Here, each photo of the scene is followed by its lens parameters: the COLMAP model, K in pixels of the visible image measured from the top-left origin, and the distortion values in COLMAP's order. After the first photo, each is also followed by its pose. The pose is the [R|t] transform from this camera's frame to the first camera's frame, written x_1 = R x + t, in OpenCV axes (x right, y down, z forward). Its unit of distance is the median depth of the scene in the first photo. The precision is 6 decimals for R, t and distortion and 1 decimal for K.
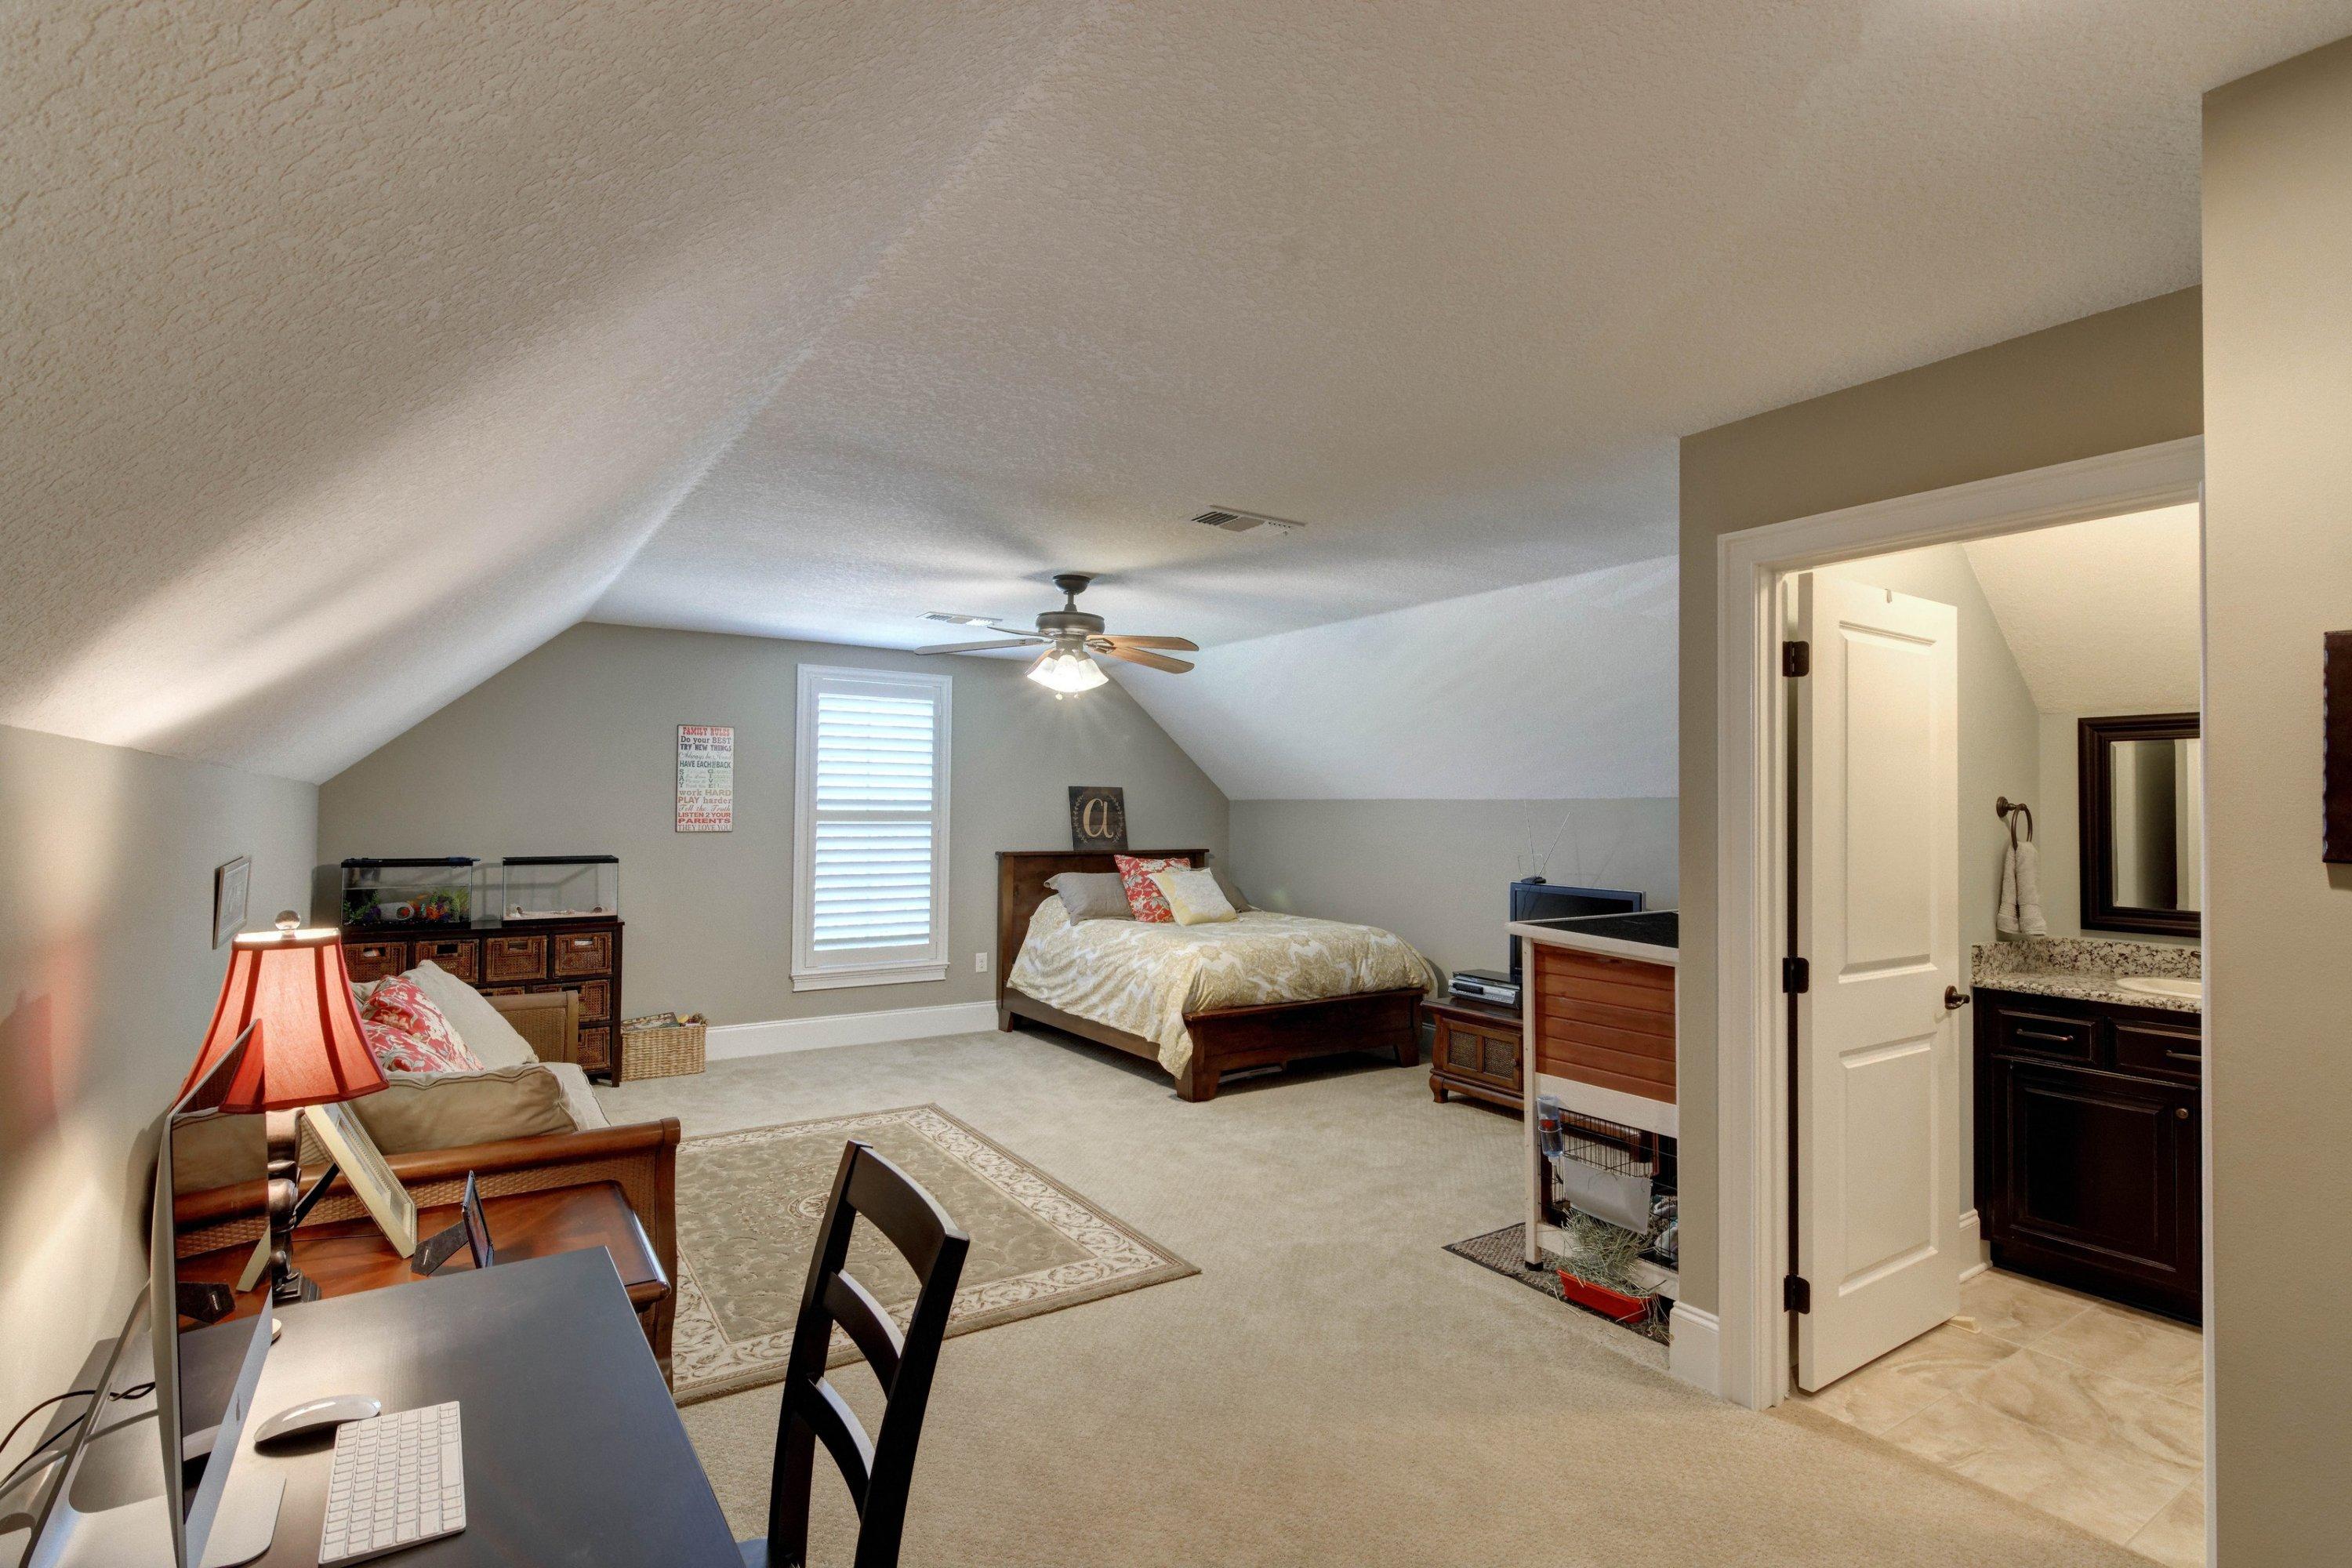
lens RADIAL K [[1146.2, 0, 1166.5], [0, 1146.2, 790.6], [0, 0, 1]] dist [0.004656, -0.001101]
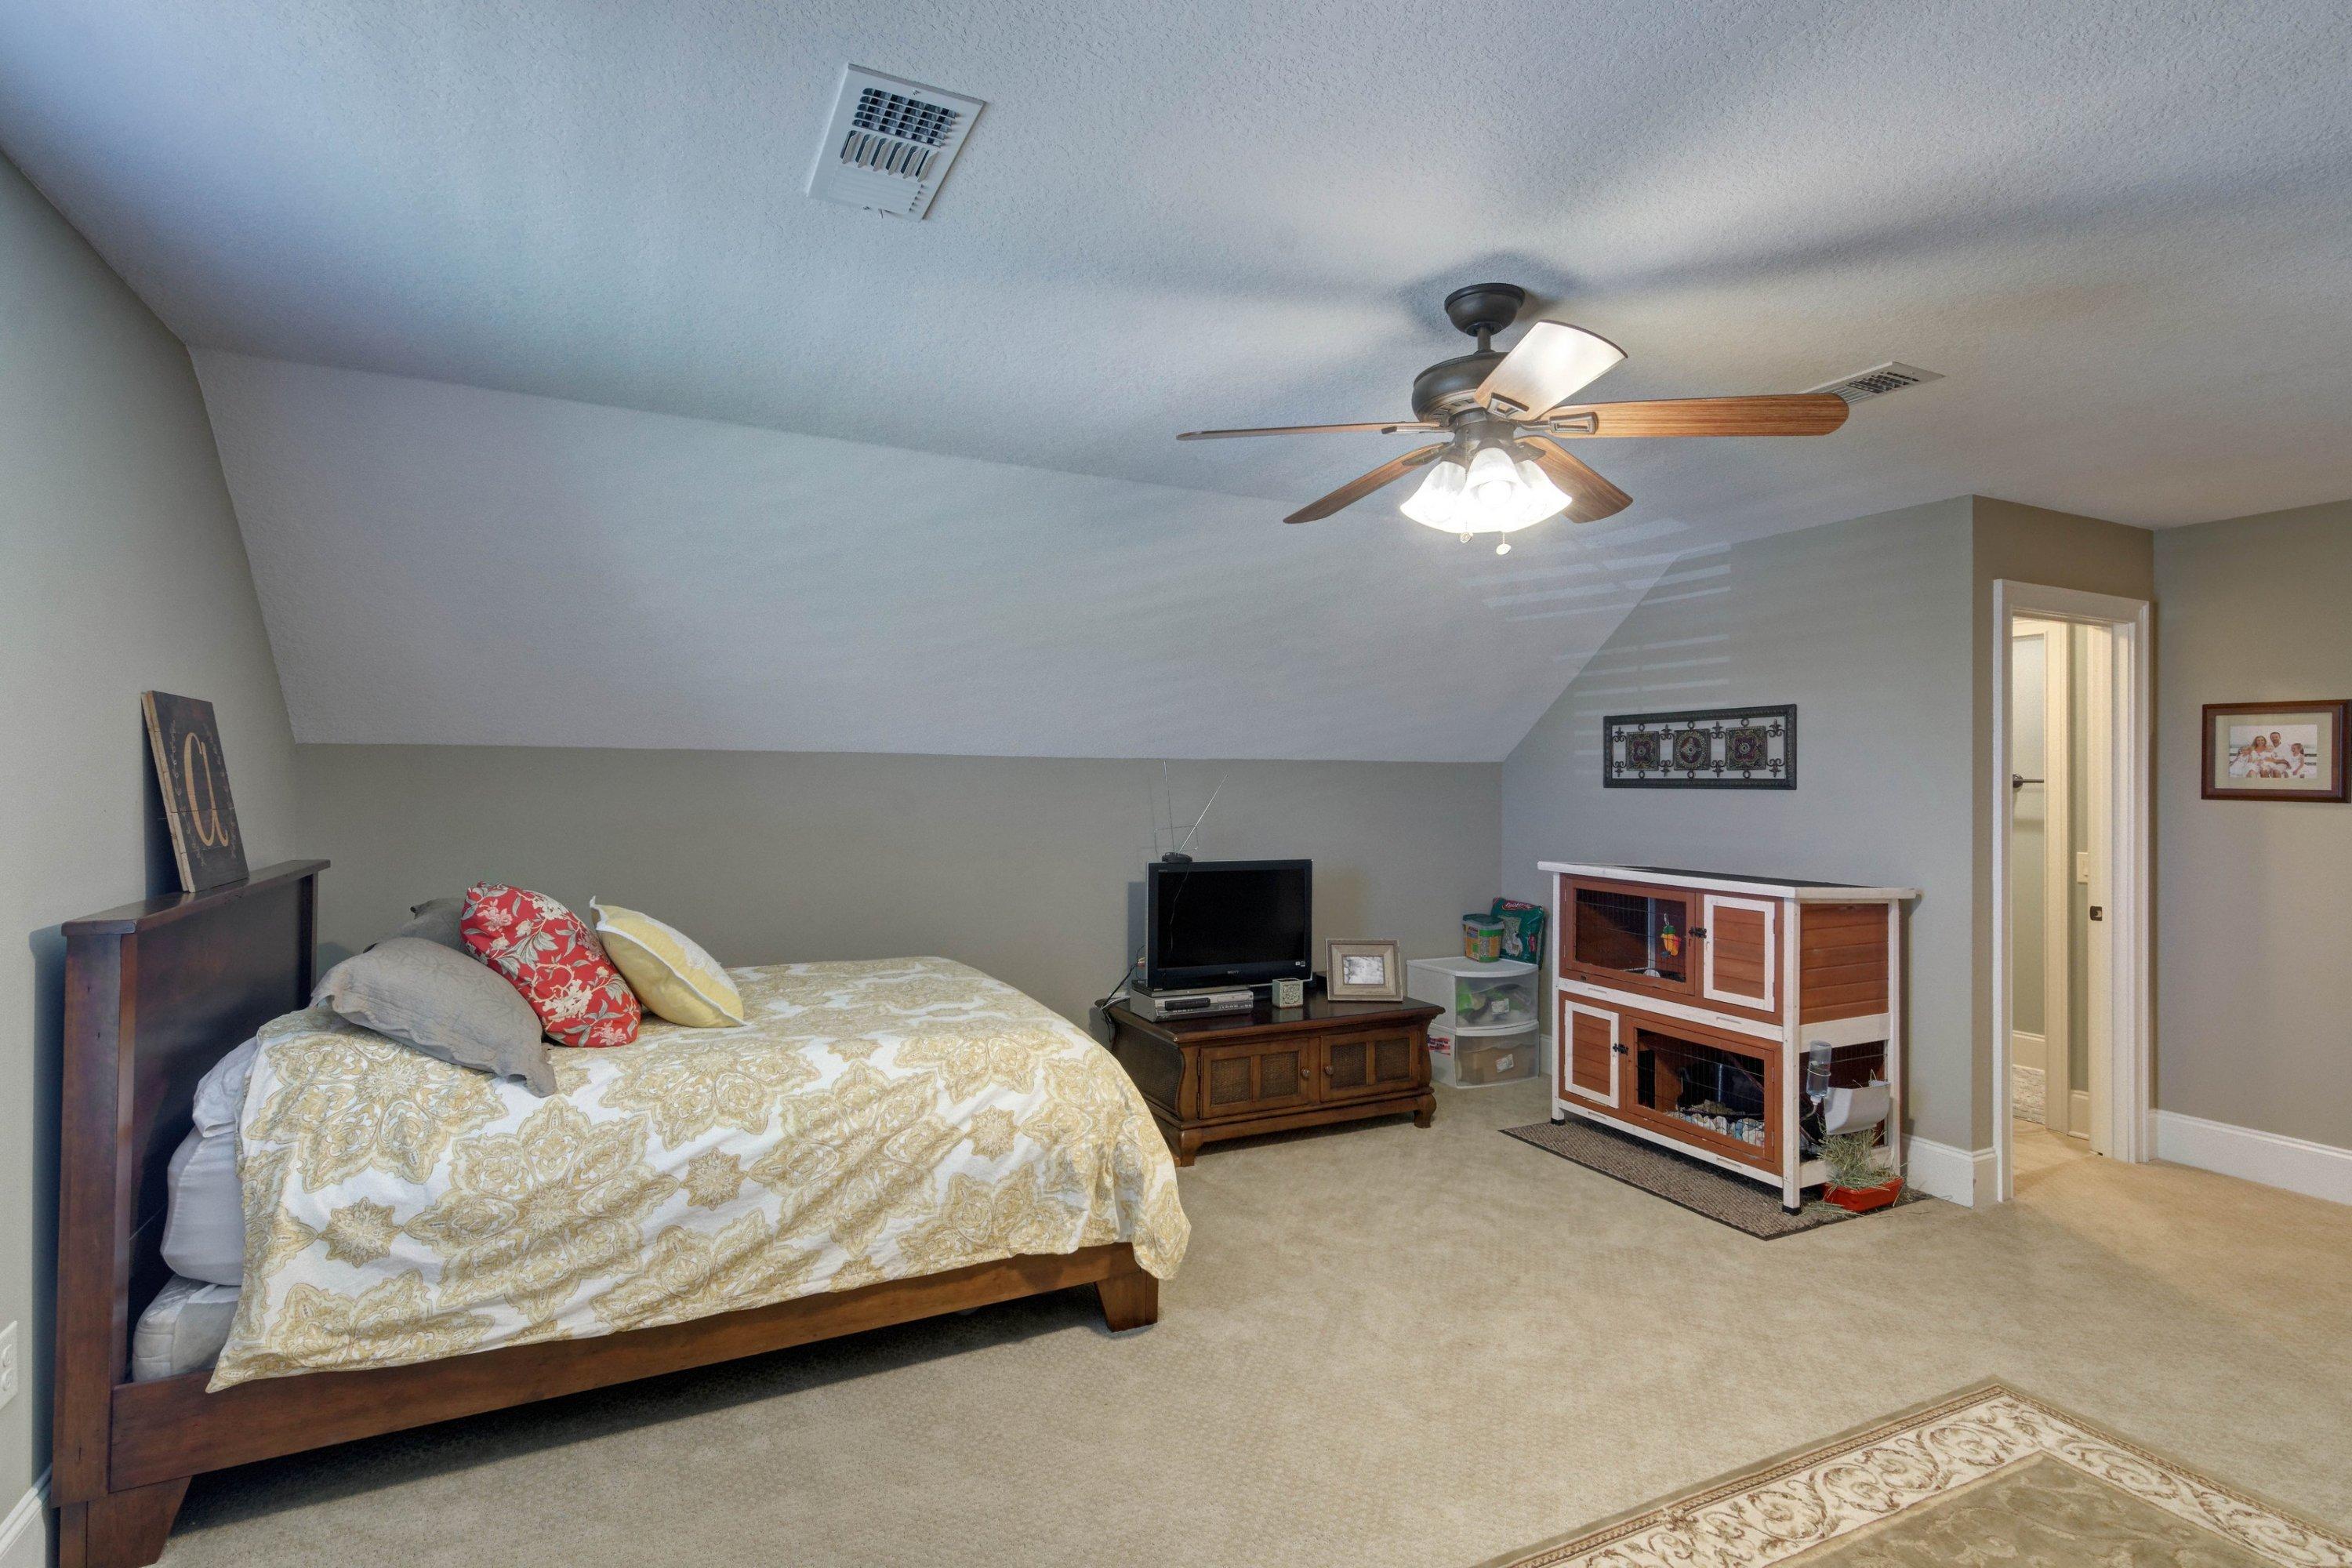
lens RADIAL K [[1146.2, 0, 1166.5], [0, 1146.2, 790.6], [0, 0, 1]] dist [0.004656, -0.001101]
pose [[0.107527, -0.012800, 0.994120, -0.448750], [-0.022470, 0.999630, 0.015302, 0.015077], [-0.993948, -0.023983, 0.107200, 0.838451]]
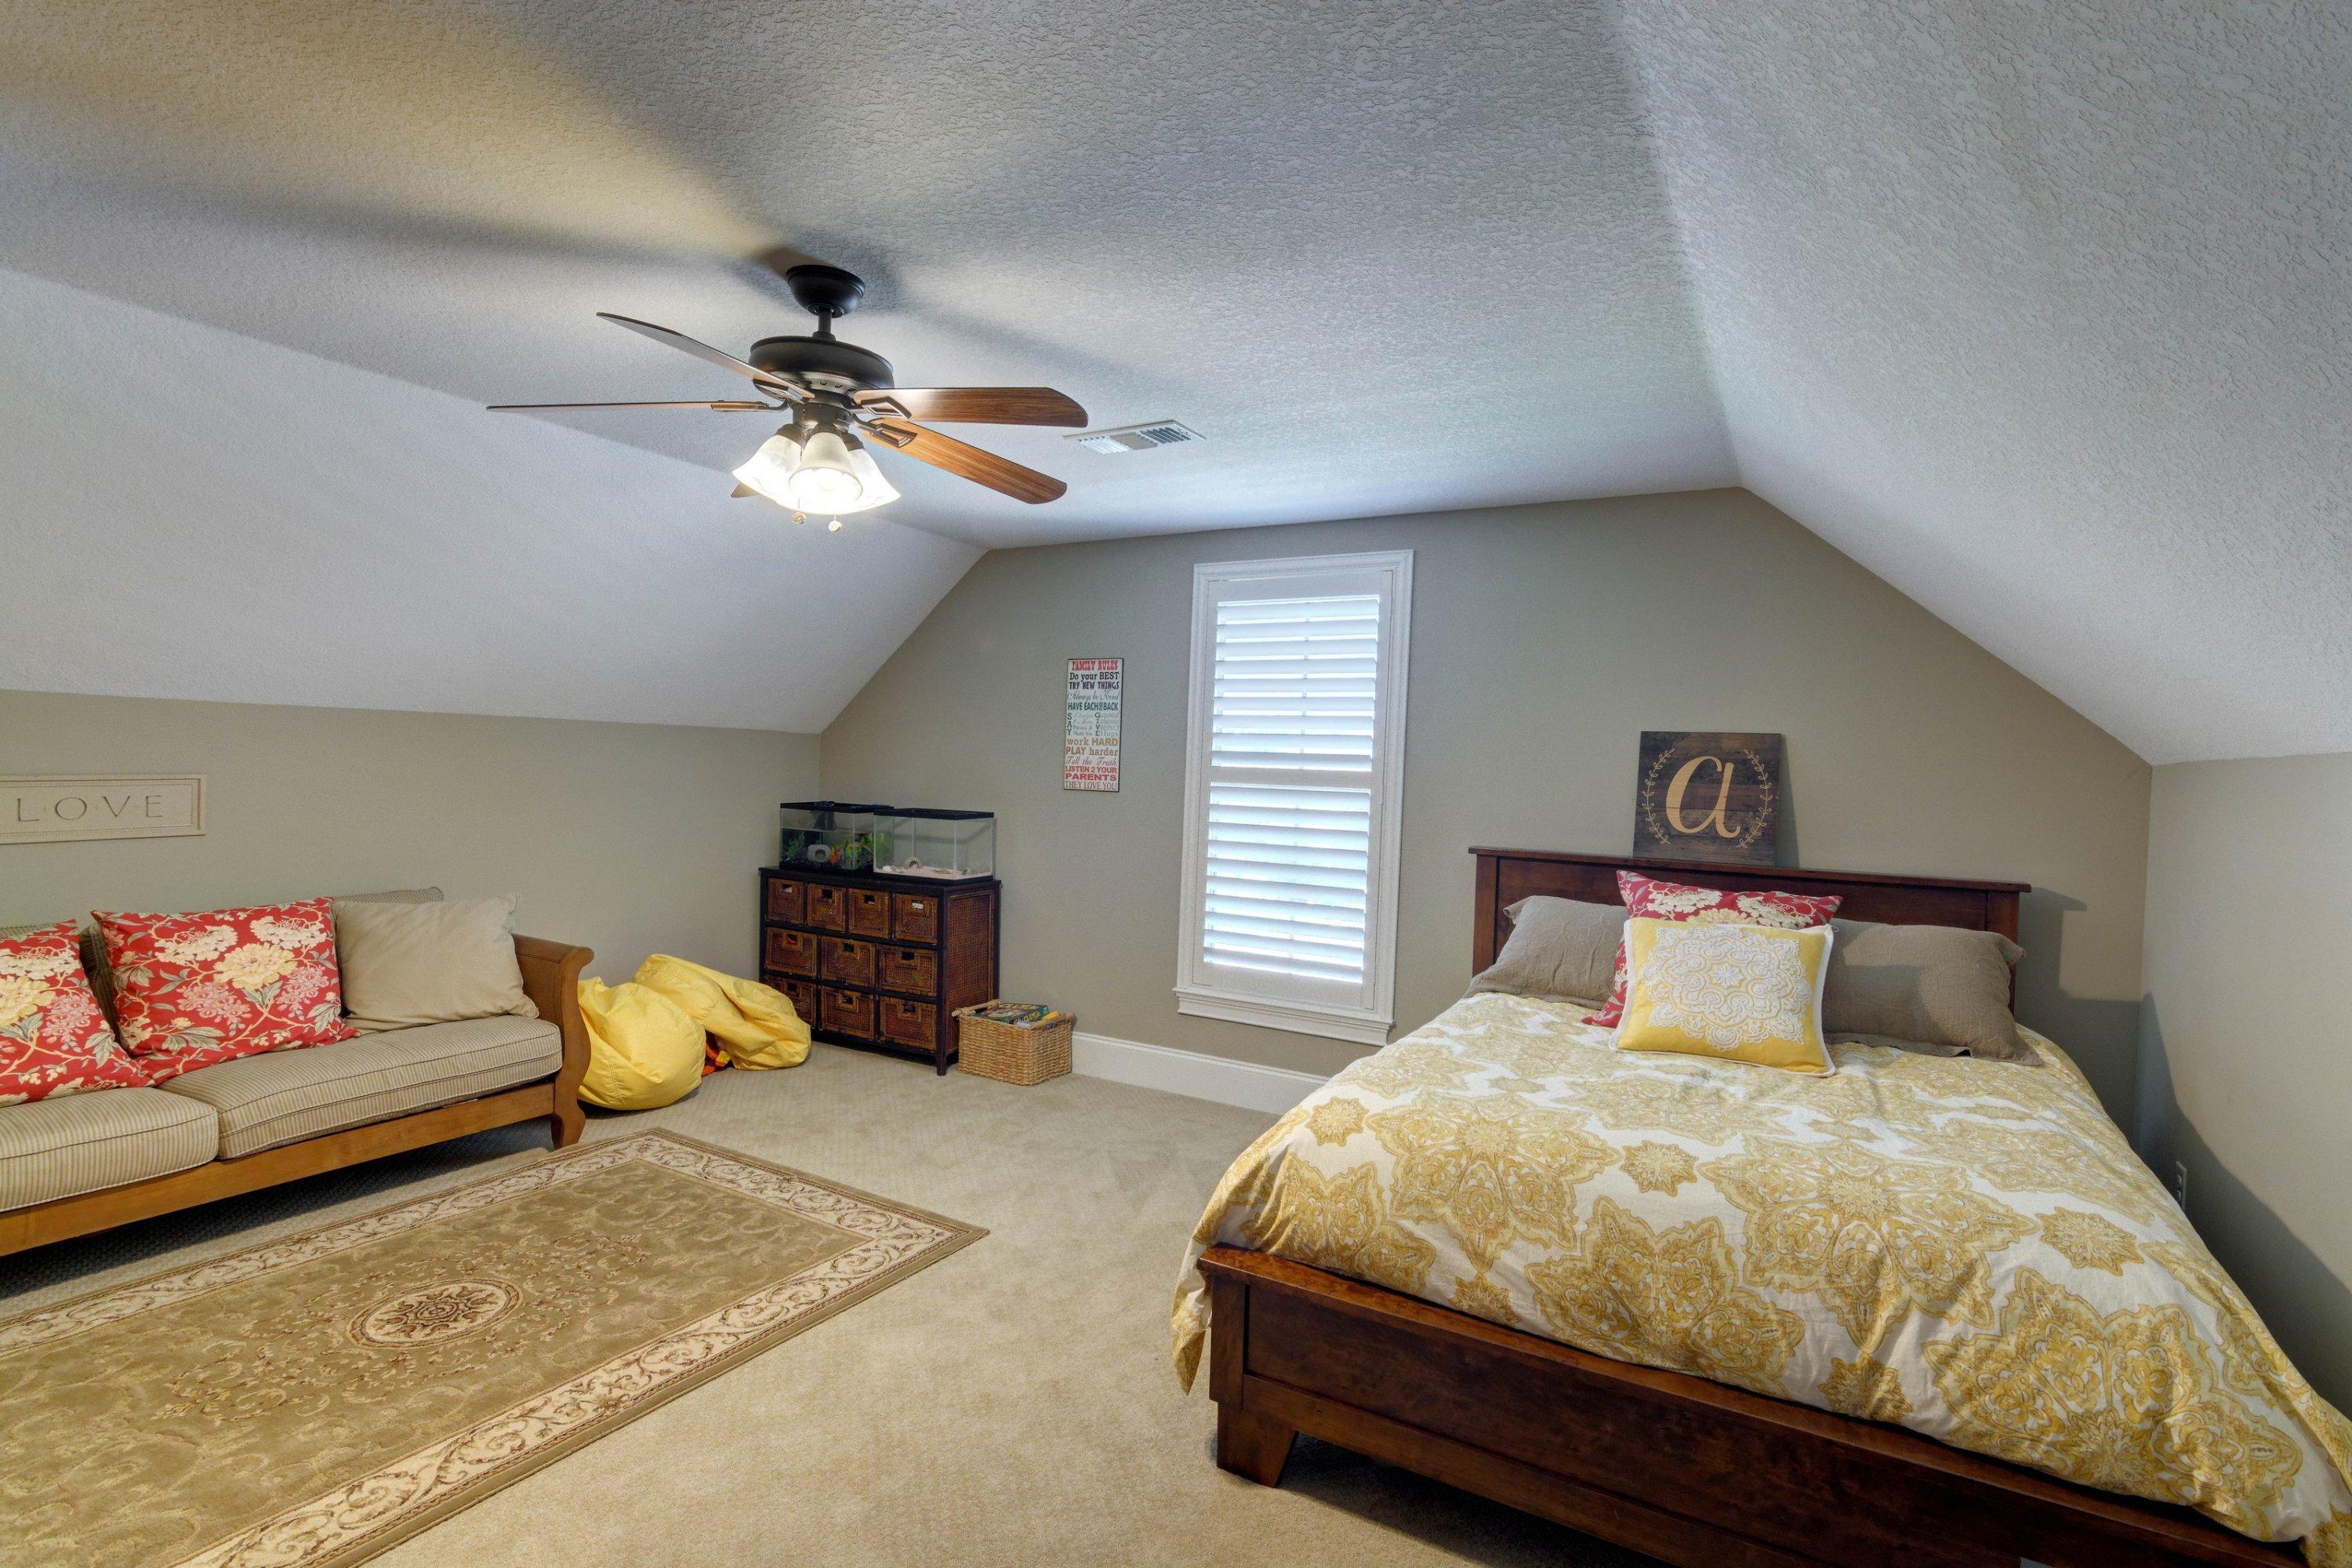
lens RADIAL K [[1114.6, 0, 1176.0], [0, 1114.6, 784.0], [0, 0, 1]] dist [-0.000793, -0.000502]
pose [[0.448172, 0.022050, -0.893675, 0.328119], [-0.015514, 0.999737, 0.016887, 0.017638], [0.893813, 0.006296, 0.448396, 0.716339]]
